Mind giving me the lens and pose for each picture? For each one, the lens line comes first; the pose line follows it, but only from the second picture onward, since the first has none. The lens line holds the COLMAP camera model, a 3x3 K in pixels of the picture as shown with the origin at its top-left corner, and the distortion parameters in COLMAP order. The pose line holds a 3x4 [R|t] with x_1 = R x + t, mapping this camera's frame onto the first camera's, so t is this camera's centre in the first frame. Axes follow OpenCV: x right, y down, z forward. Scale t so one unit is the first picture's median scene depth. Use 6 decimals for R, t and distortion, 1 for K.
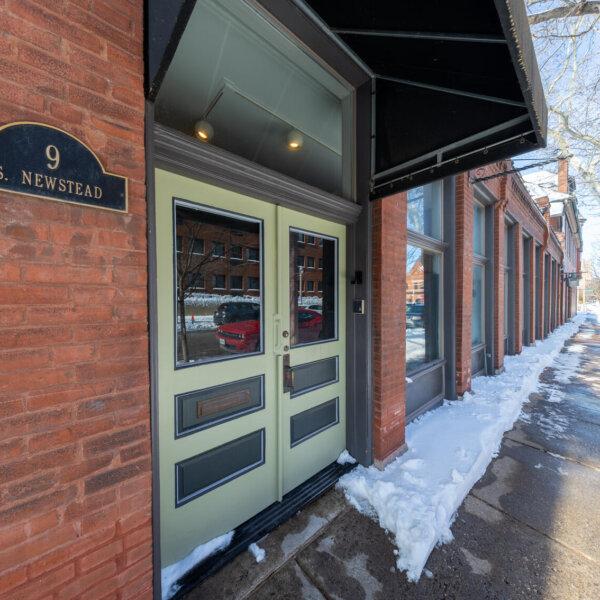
lens RADIAL K [[253.3, 0, 301.5], [0, 253.3, 302.1], [0, 0, 1]] dist [0.017508, -0.011285]
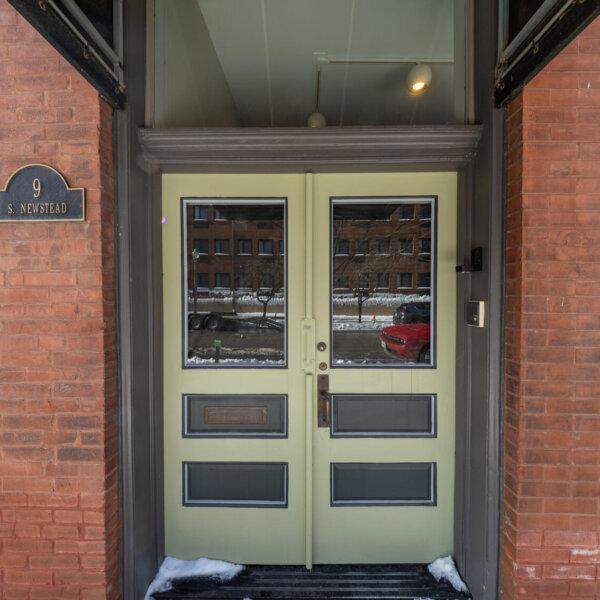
lens RADIAL K [[253.3, 0, 301.5], [0, 253.3, 302.1], [0, 0, 1]] dist [0.017508, -0.011285]
pose [[0.736766, 0.010890, -0.676060, 0.412496], [-0.010187, 0.999936, 0.005006, -0.006069], [0.676071, 0.003199, 0.736829, 0.448454]]
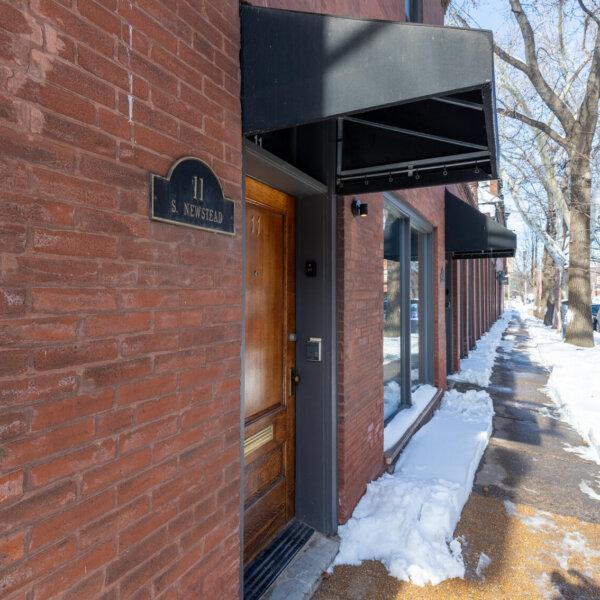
lens RADIAL K [[412.6, 0, 300.0], [0, 412.6, 300.0], [0, 0, 1]] dist [-0.001671, -0.000451]
pose [[0.930959, -0.014847, 0.364821, -0.588092], [0.017171, 0.999848, -0.003128, -0.012405], [-0.364719, 0.009177, 0.931073, -0.487600]]
